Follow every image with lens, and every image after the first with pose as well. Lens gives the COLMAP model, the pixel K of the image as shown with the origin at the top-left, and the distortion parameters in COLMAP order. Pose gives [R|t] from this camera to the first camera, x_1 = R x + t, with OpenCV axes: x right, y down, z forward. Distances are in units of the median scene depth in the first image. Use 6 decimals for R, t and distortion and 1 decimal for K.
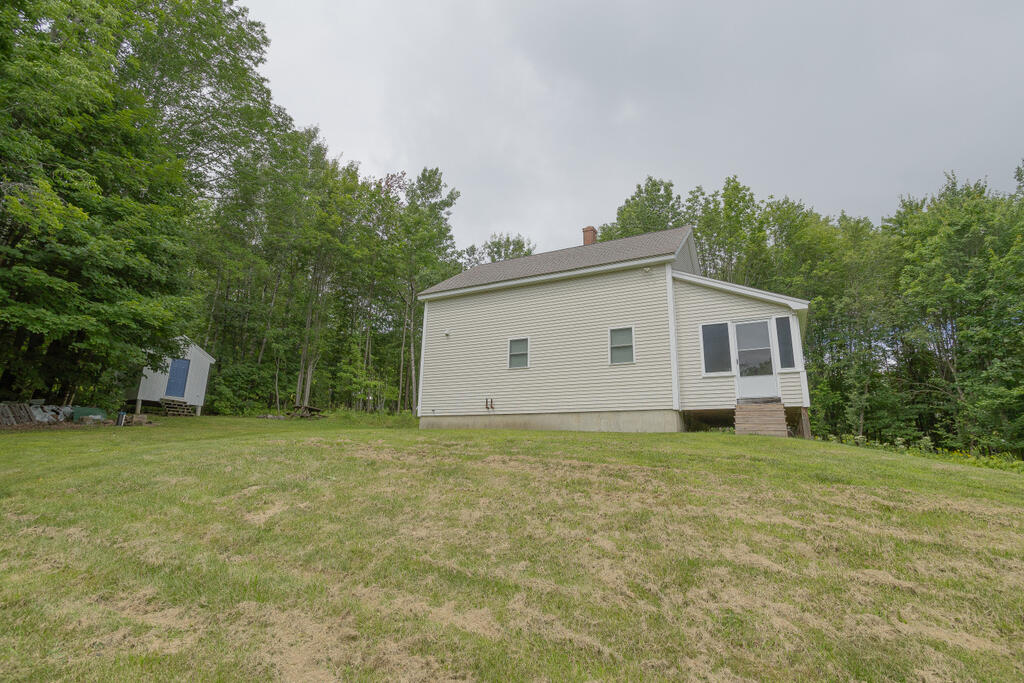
lens RADIAL K [[495.1, 0, 506.7], [0, 495.1, 345.4], [0, 0, 1]] dist [-0.036007, 0.025692]
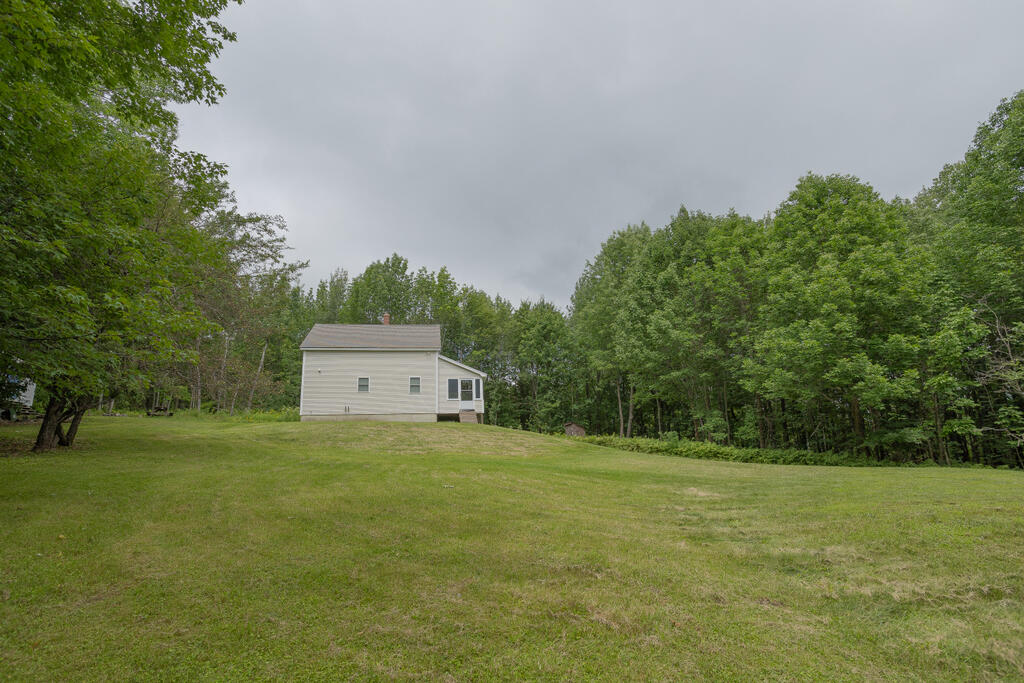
lens RADIAL K [[495.1, 0, 506.7], [0, 495.1, 345.4], [0, 0, 1]] dist [-0.036007, 0.025692]
pose [[0.796131, 0.088042, 0.598685, -0.599449], [-0.091553, 0.995495, -0.024650, -0.120500], [-0.598158, -0.035187, 0.800605, -0.791054]]
